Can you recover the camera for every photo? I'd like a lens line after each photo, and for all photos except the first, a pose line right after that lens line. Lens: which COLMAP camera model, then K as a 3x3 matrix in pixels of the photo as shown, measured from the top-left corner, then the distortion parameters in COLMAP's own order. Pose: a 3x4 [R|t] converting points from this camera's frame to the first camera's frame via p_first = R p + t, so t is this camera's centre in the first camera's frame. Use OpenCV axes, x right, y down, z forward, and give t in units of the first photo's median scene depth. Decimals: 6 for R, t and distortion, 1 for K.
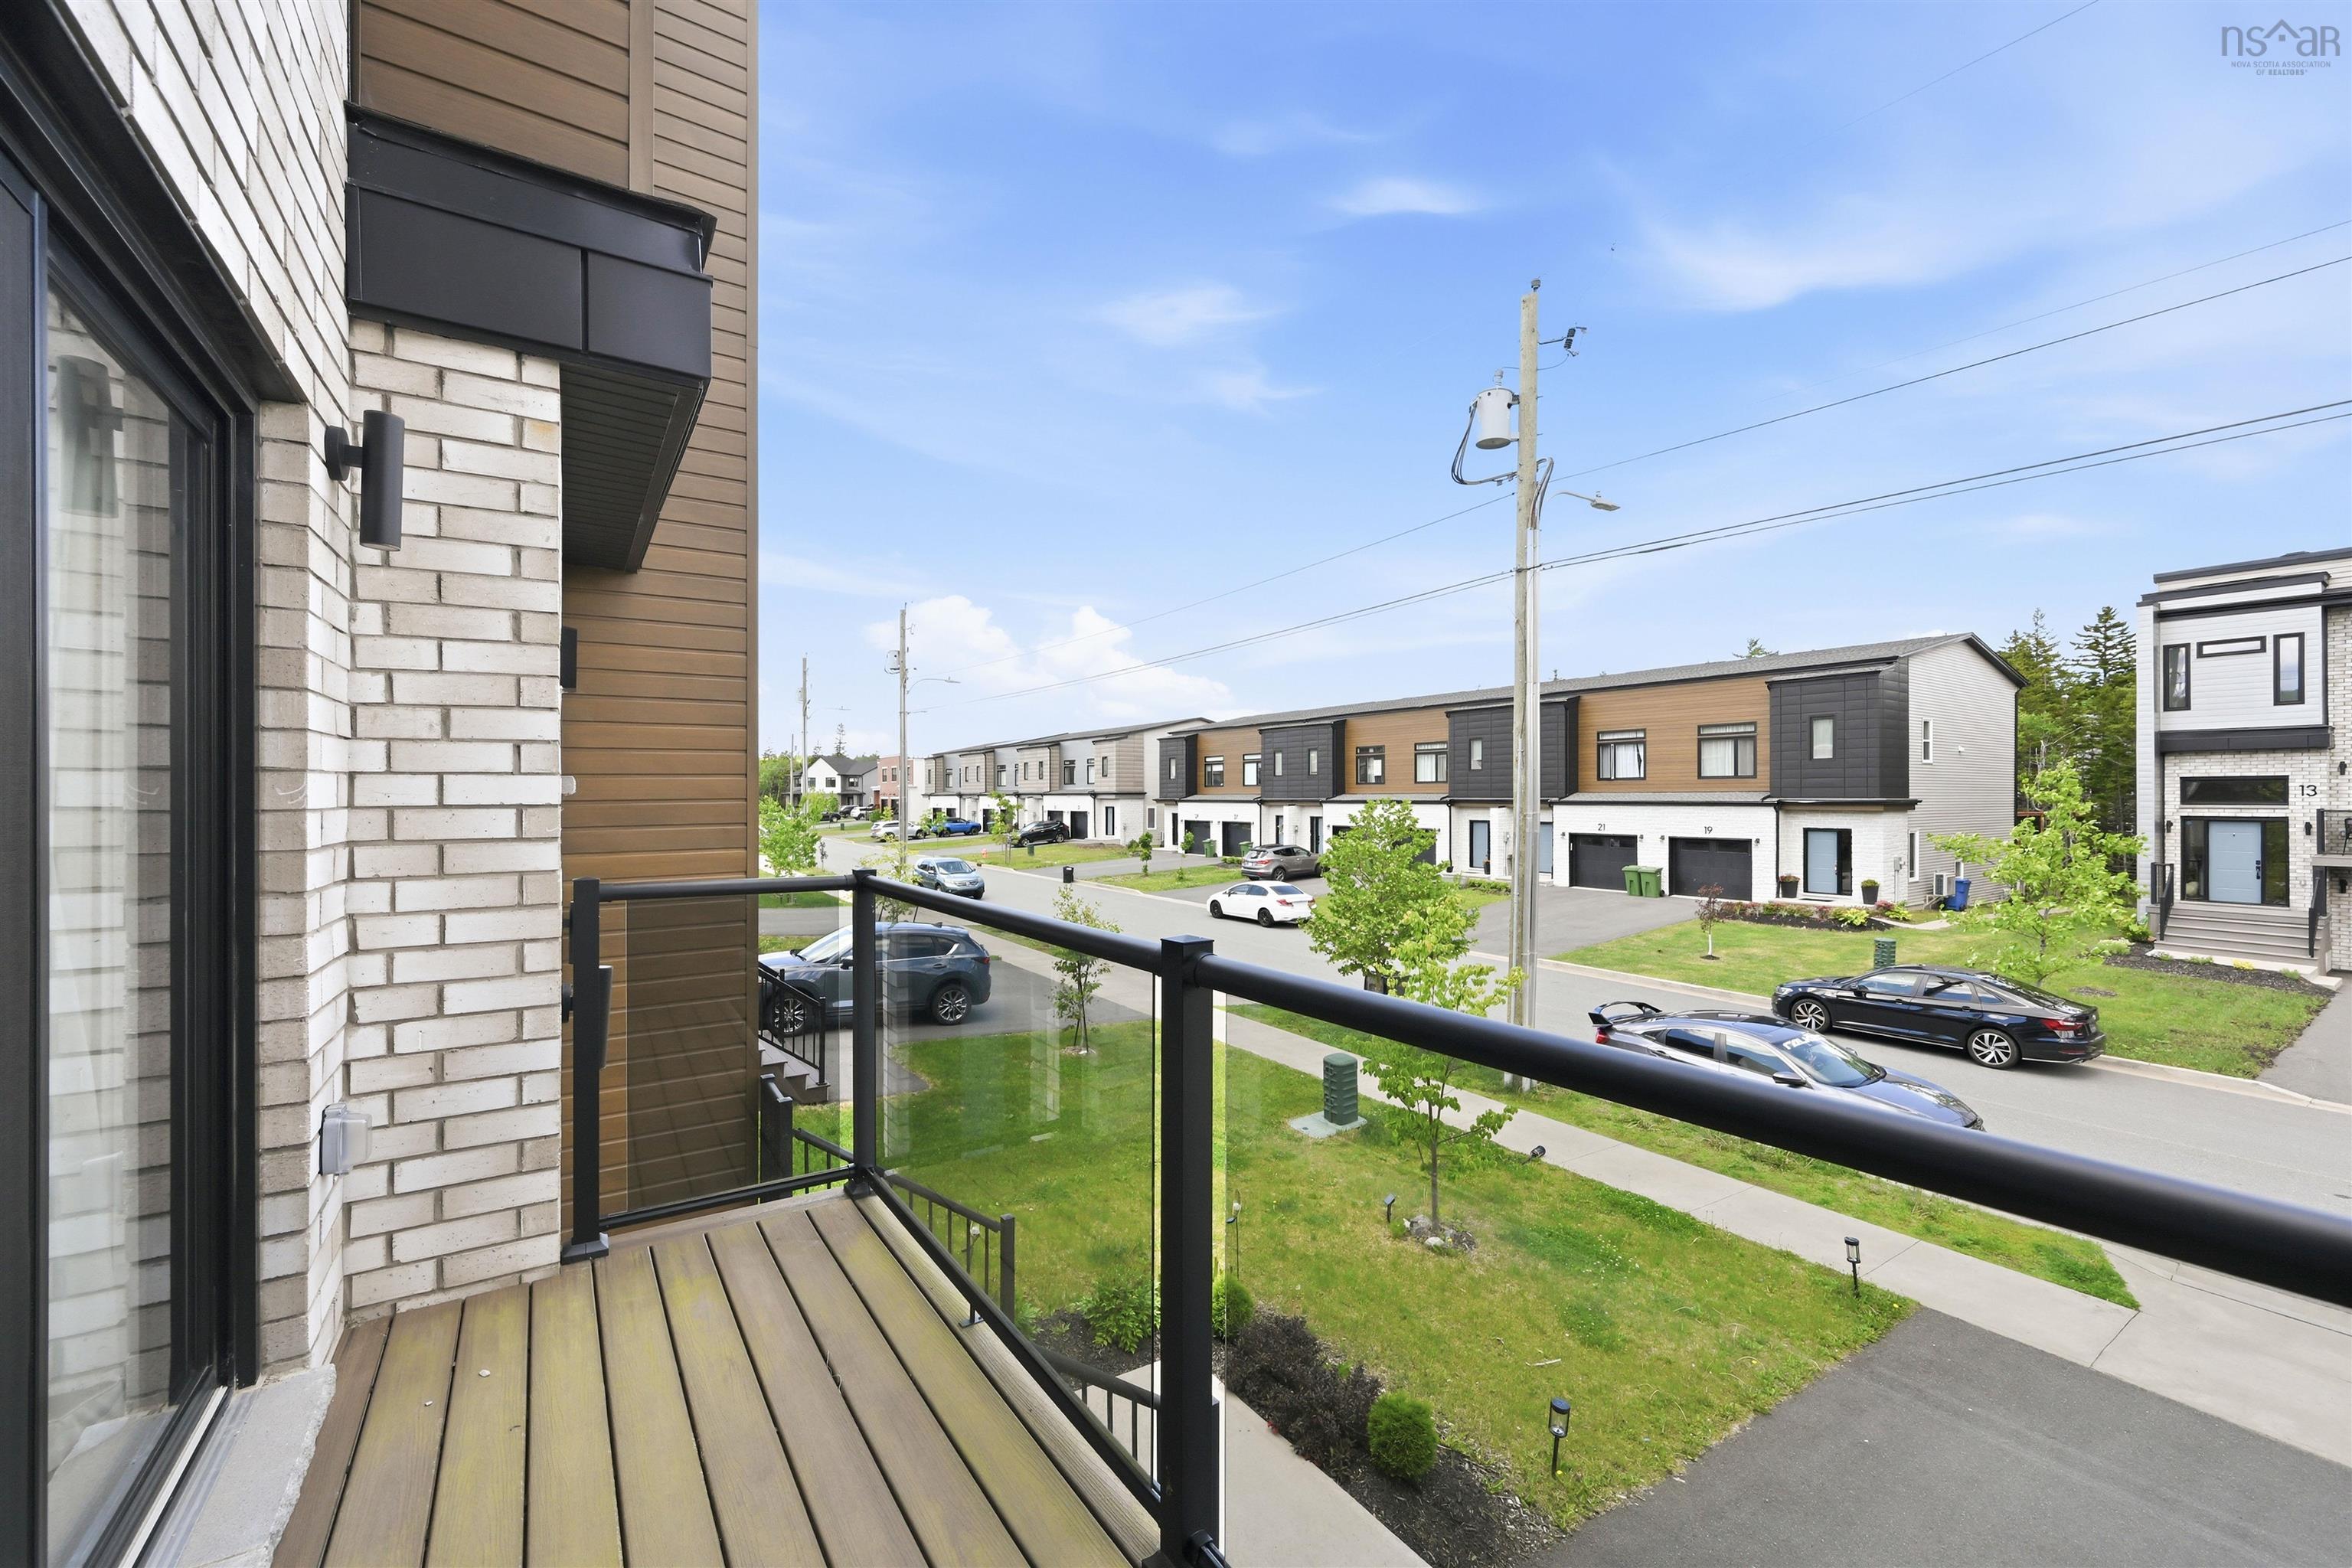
lens RADIAL K [[957.4, 0, 1179.1], [0, 957.4, 793.2], [0, 0, 1]] dist [0.001038, -0.000002]
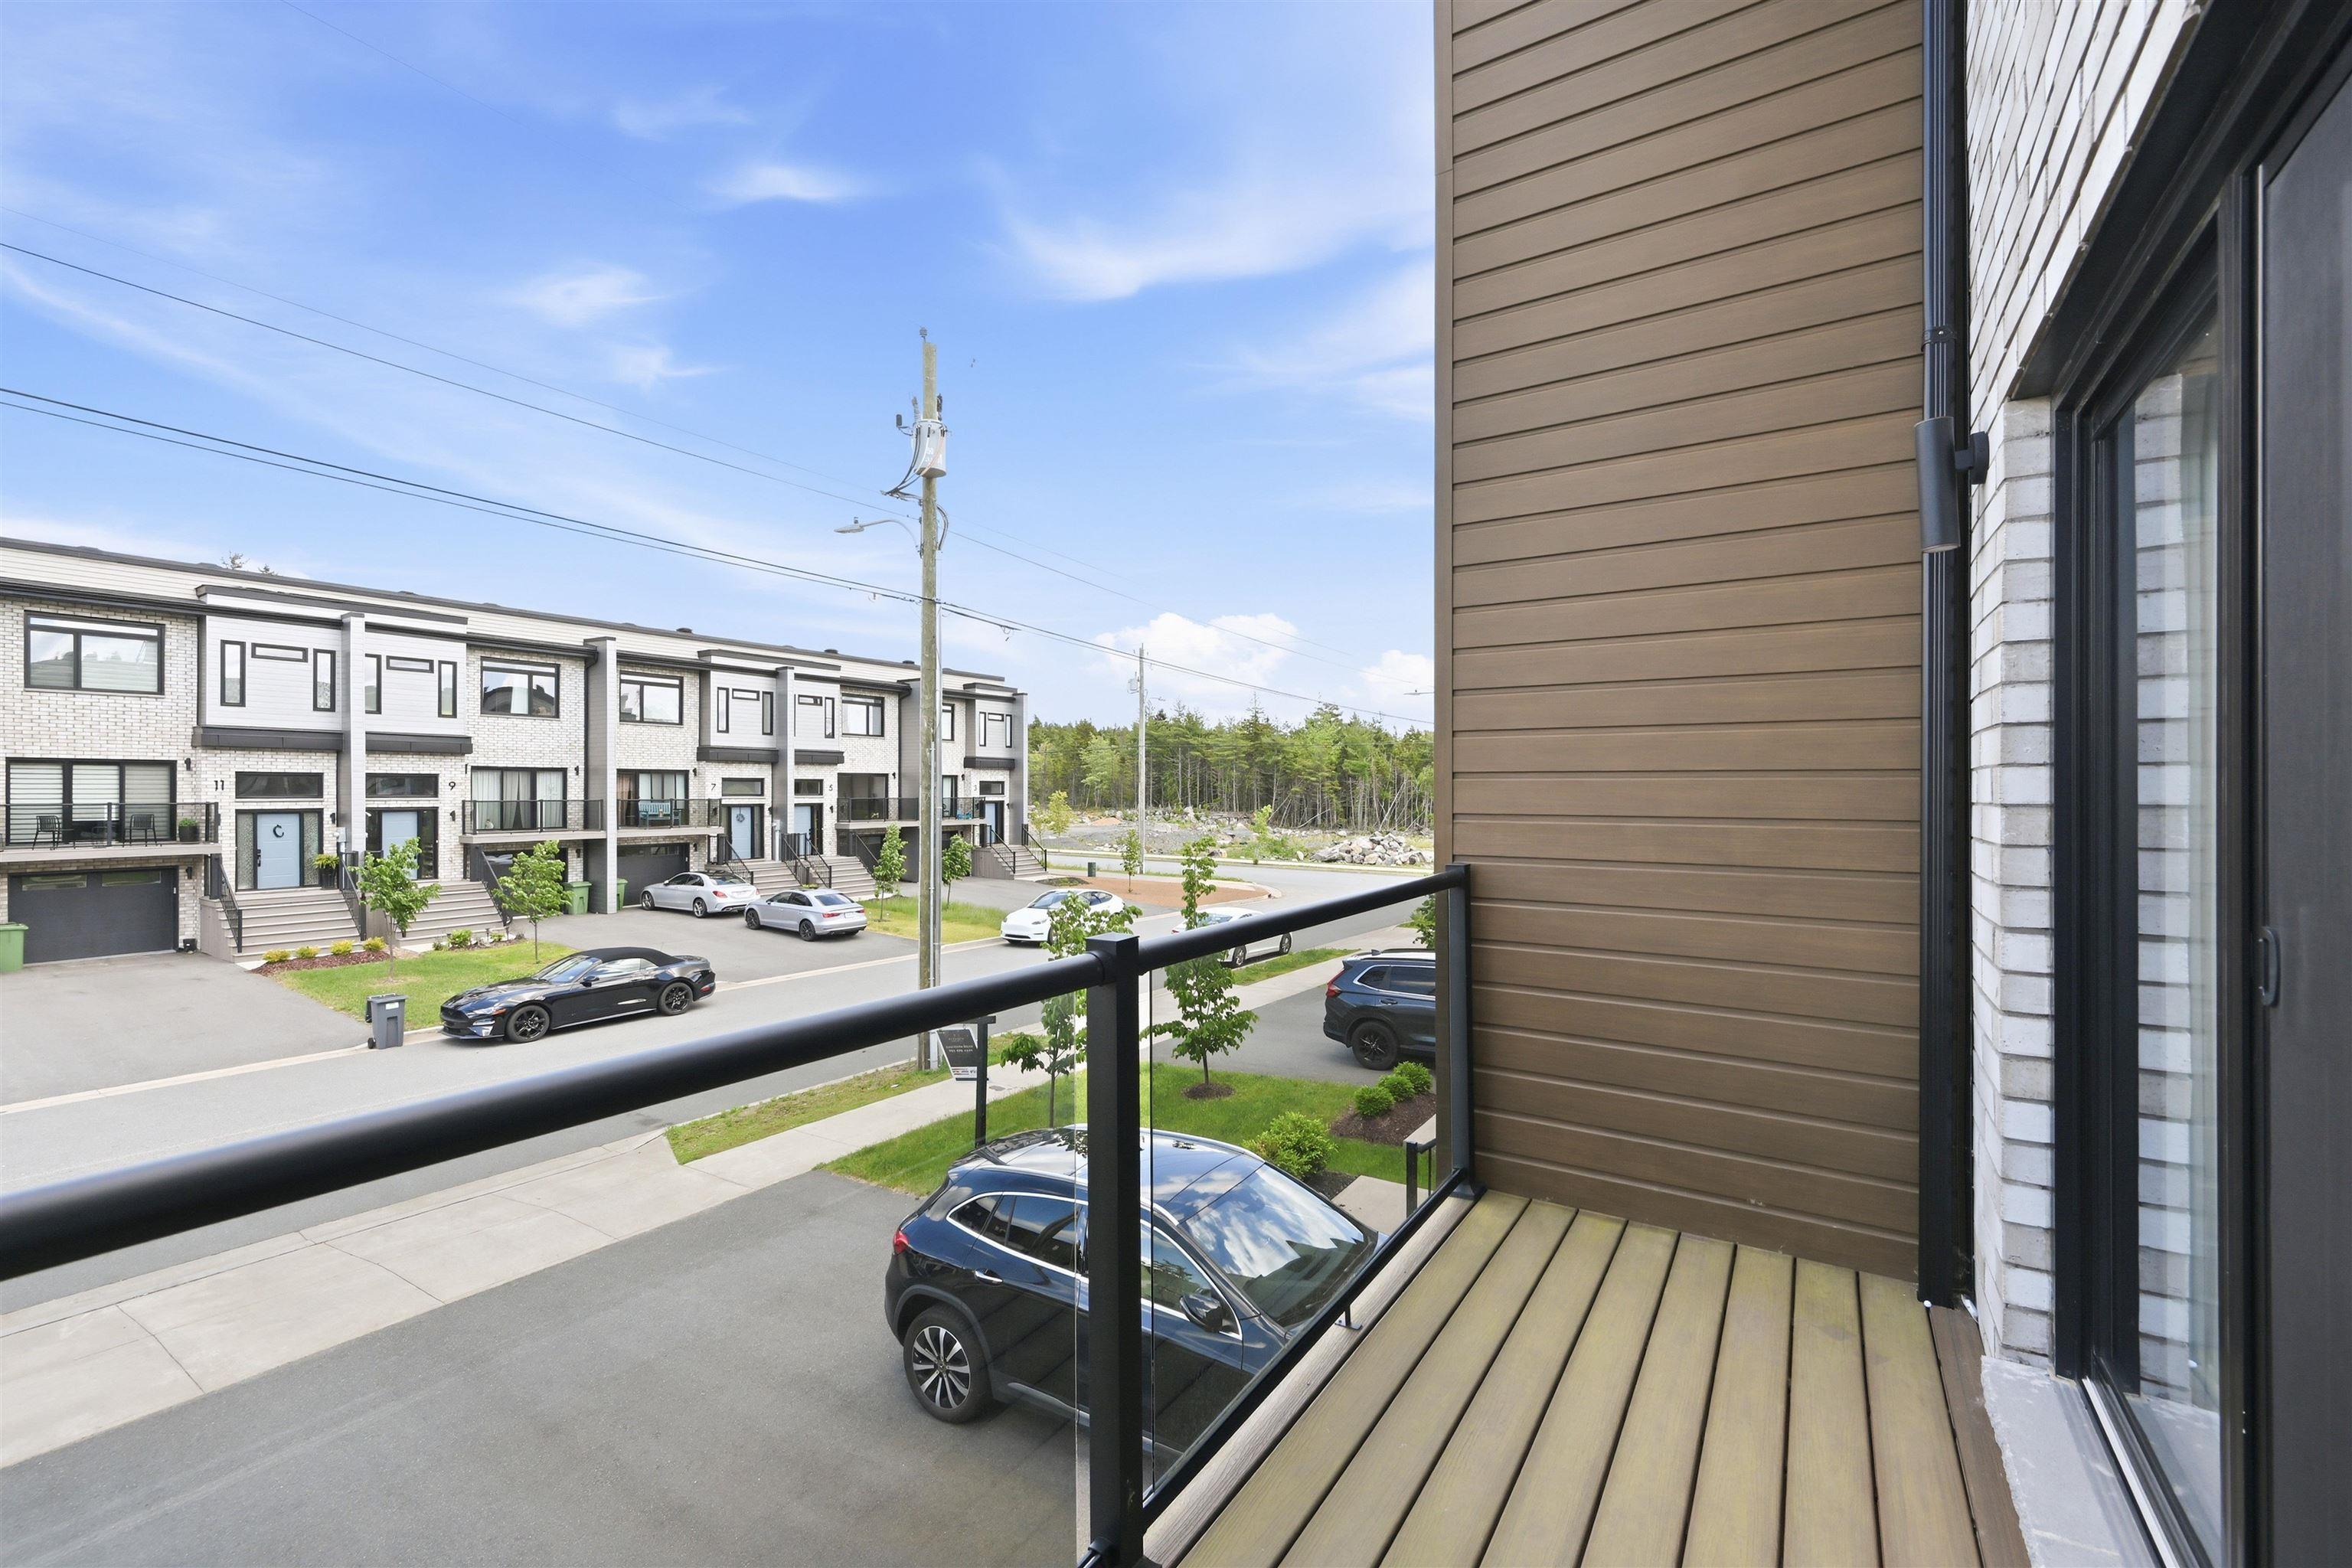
lens RADIAL K [[1020.5, 0, 1174.6], [0, 1020.5, 792.5], [0, 0, 1]] dist [-0.001240, -0.000156]
pose [[-0.395119, 0.002518, 0.918627, -0.443854], [-0.006024, 0.999968, -0.005332, 0.007604], [-0.918610, -0.007640, -0.395091, 0.634851]]
